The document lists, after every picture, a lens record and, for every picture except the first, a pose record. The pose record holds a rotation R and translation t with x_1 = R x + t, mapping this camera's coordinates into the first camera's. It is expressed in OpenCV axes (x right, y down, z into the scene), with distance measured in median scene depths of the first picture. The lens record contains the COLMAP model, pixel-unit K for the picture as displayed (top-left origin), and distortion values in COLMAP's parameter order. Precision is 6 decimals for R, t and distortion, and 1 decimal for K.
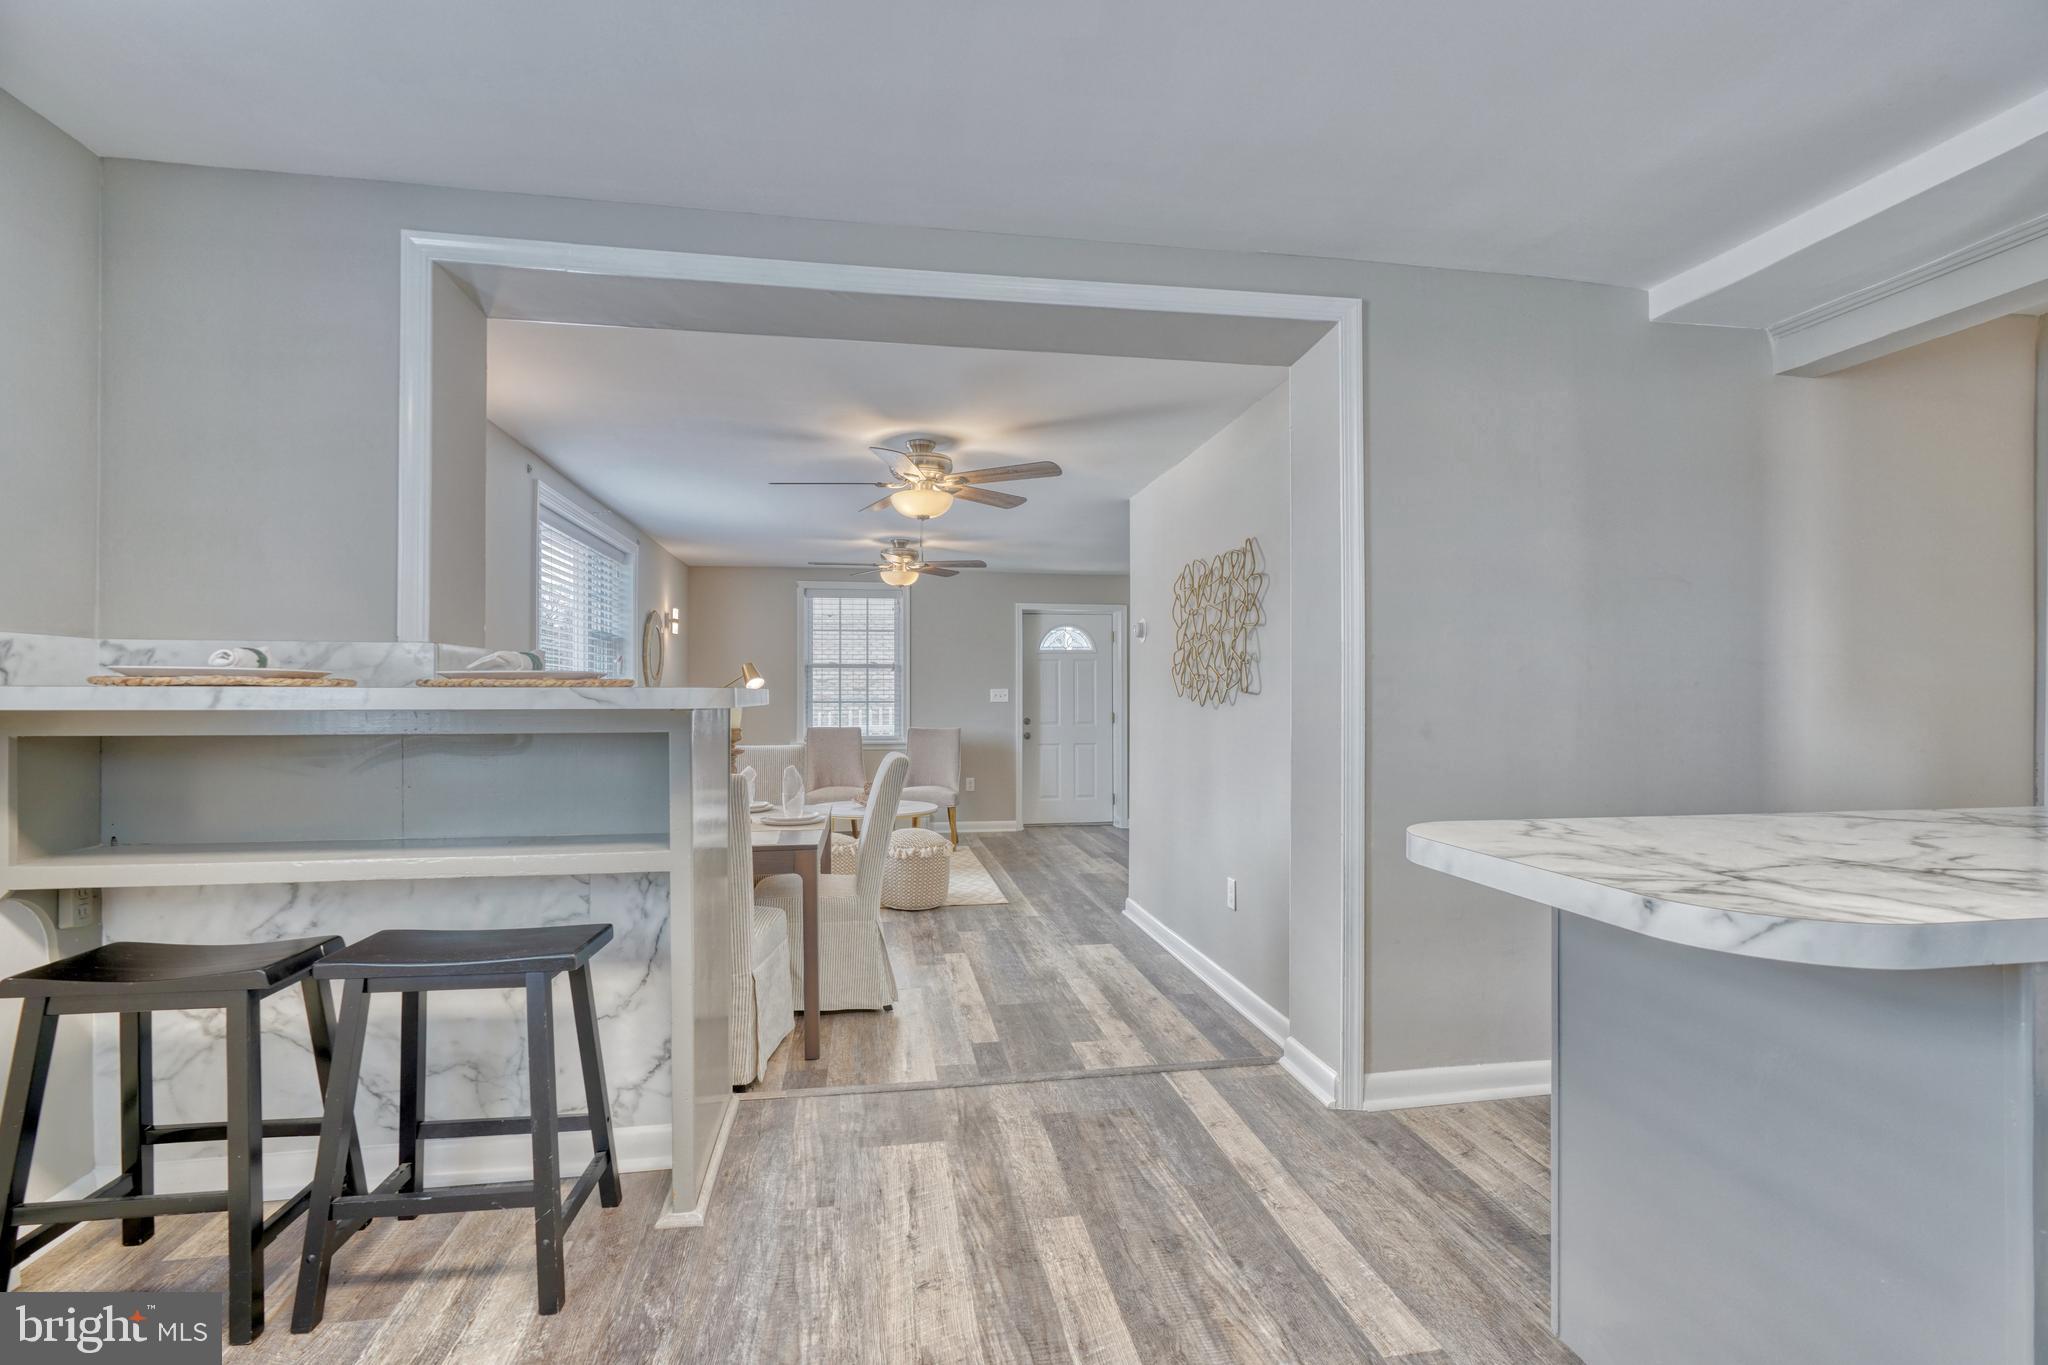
lens RADIAL K [[922.9, 0, 1022.6], [0, 922.9, 689.7], [0, 0, 1]] dist [-0.010154, 0.000229]
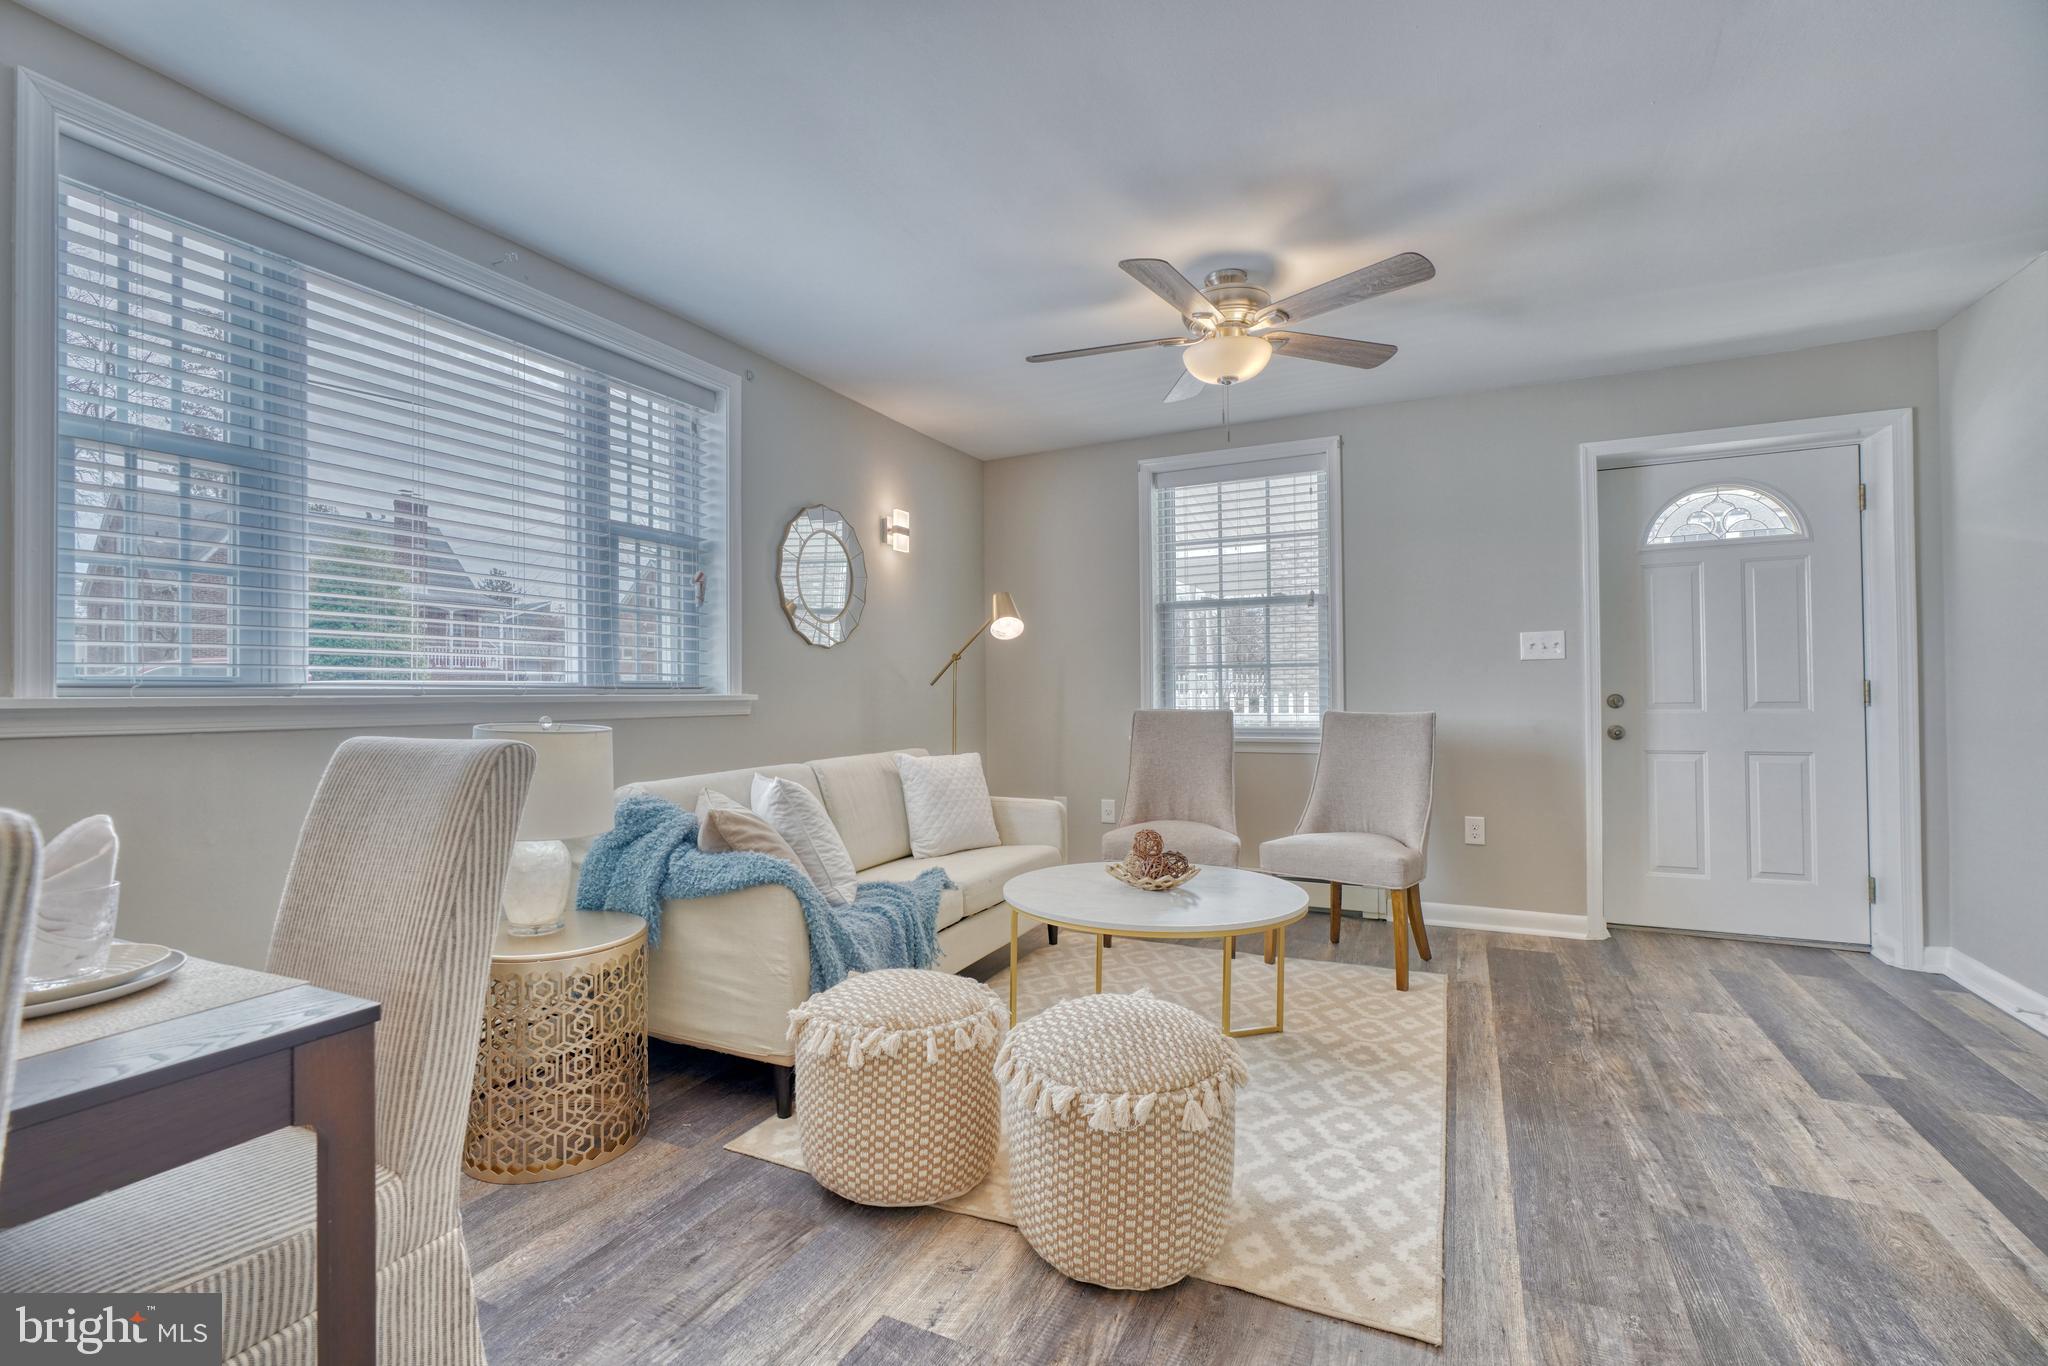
lens RADIAL K [[912.0, 0, 1009.9], [0, 912.0, 685.8], [0, 0, 1]] dist [-0.011855, 0.006712]
pose [[0.809732, -0.011660, -0.586684, 0.042893], [0.012272, 0.999920, -0.002936, 0.039907], [0.586672, -0.004823, 0.809810, 0.746334]]
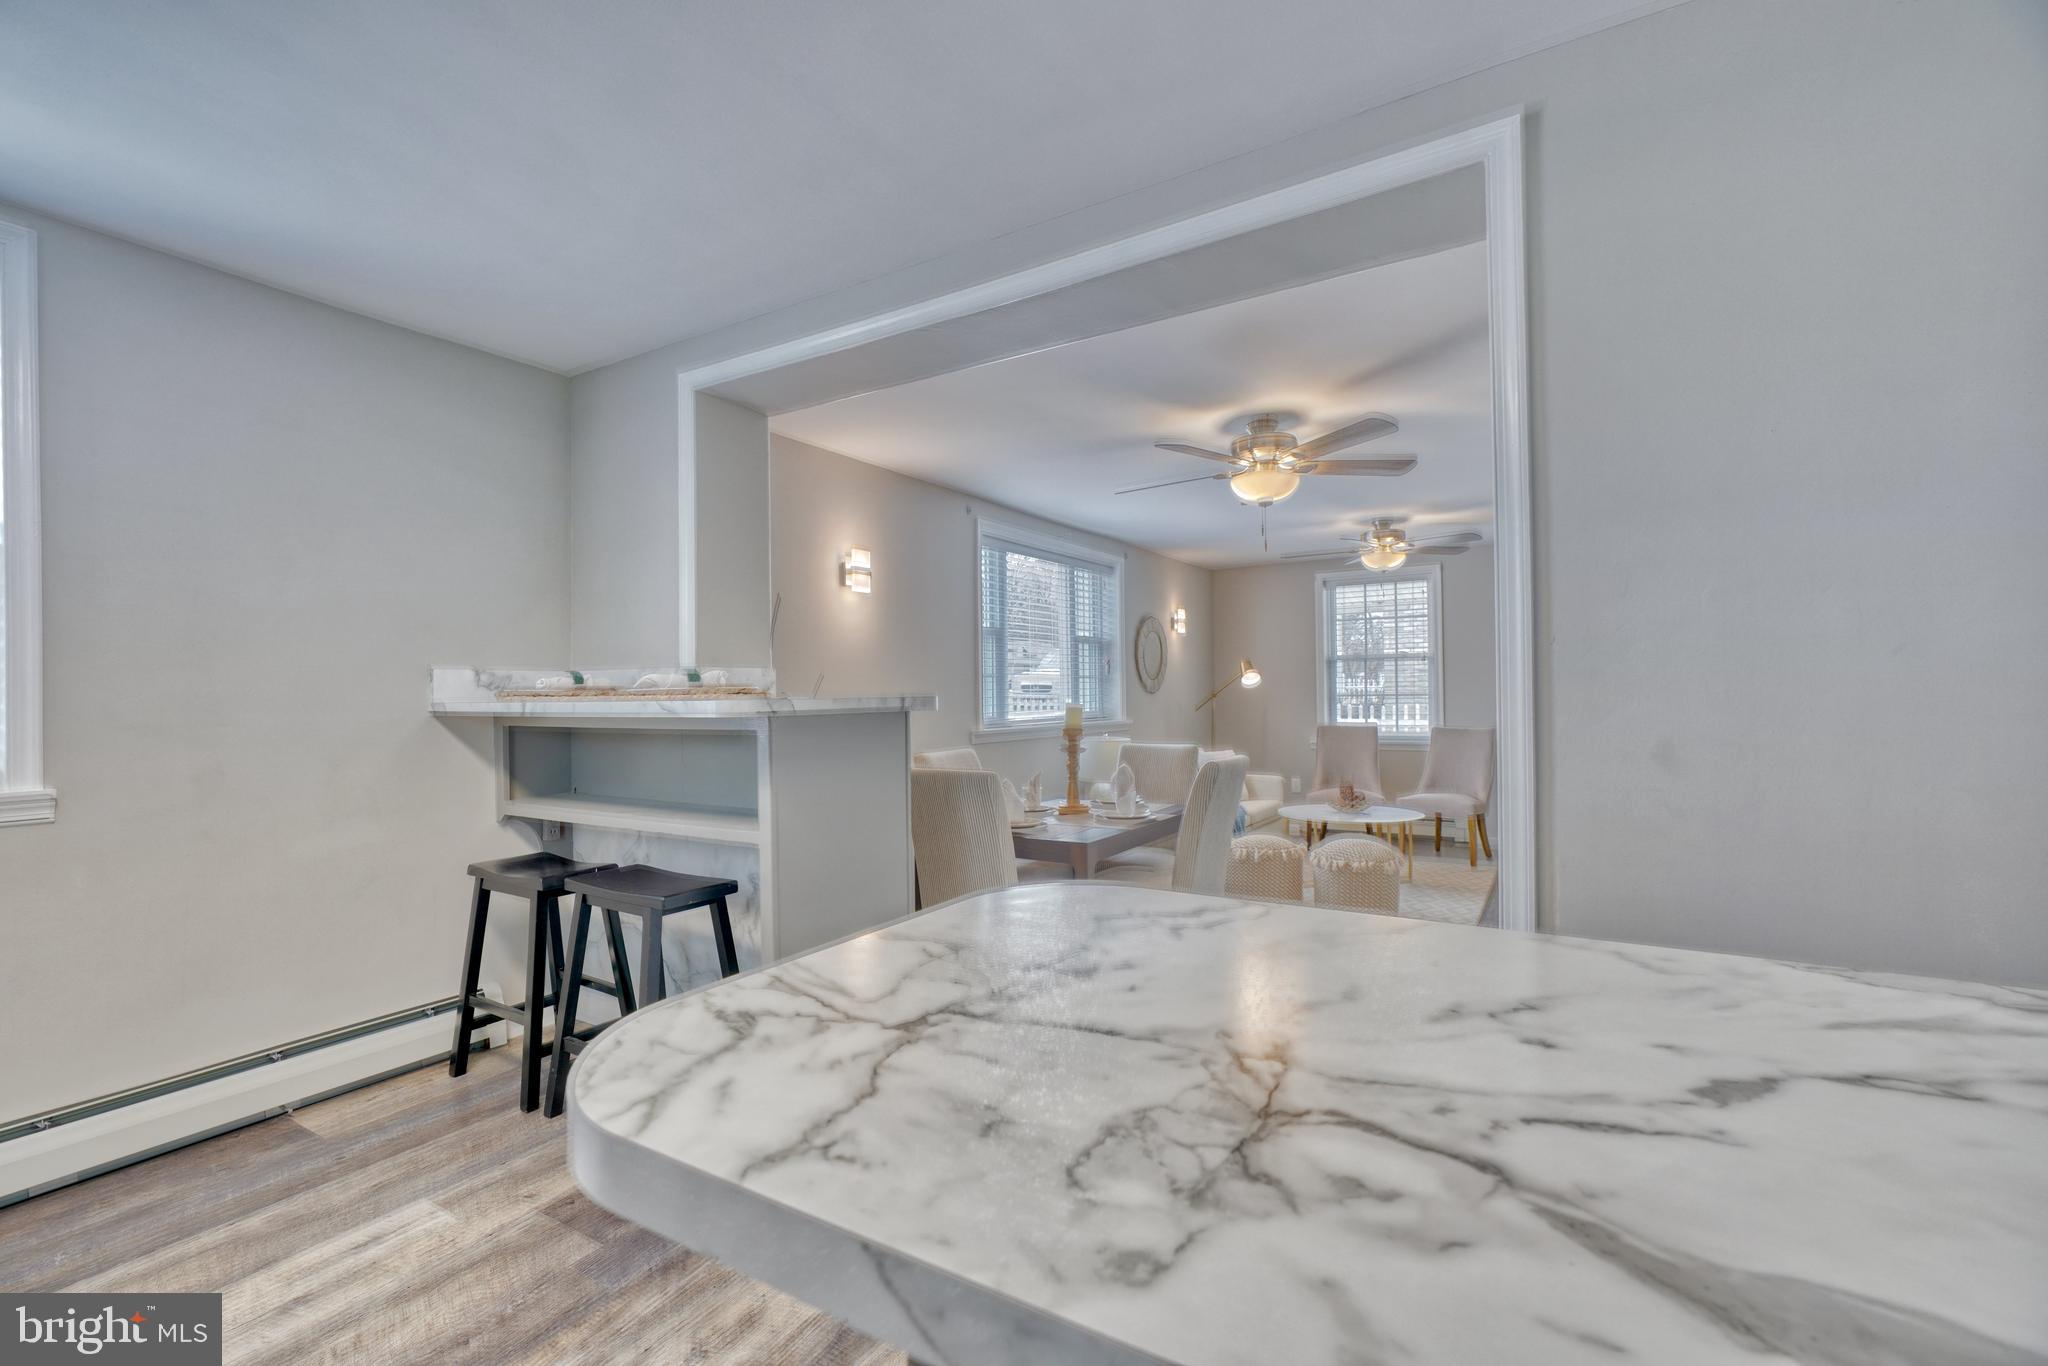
lens RADIAL K [[904.4, 0, 1011.3], [0, 904.4, 677.6], [0, 0, 1]] dist [-0.002263, -0.000123]
pose [[0.745183, -0.016506, -0.666656, 0.235011], [0.014207, 0.999860, -0.008876, -0.004789], [0.666709, -0.002858, 0.745313, 0.113911]]
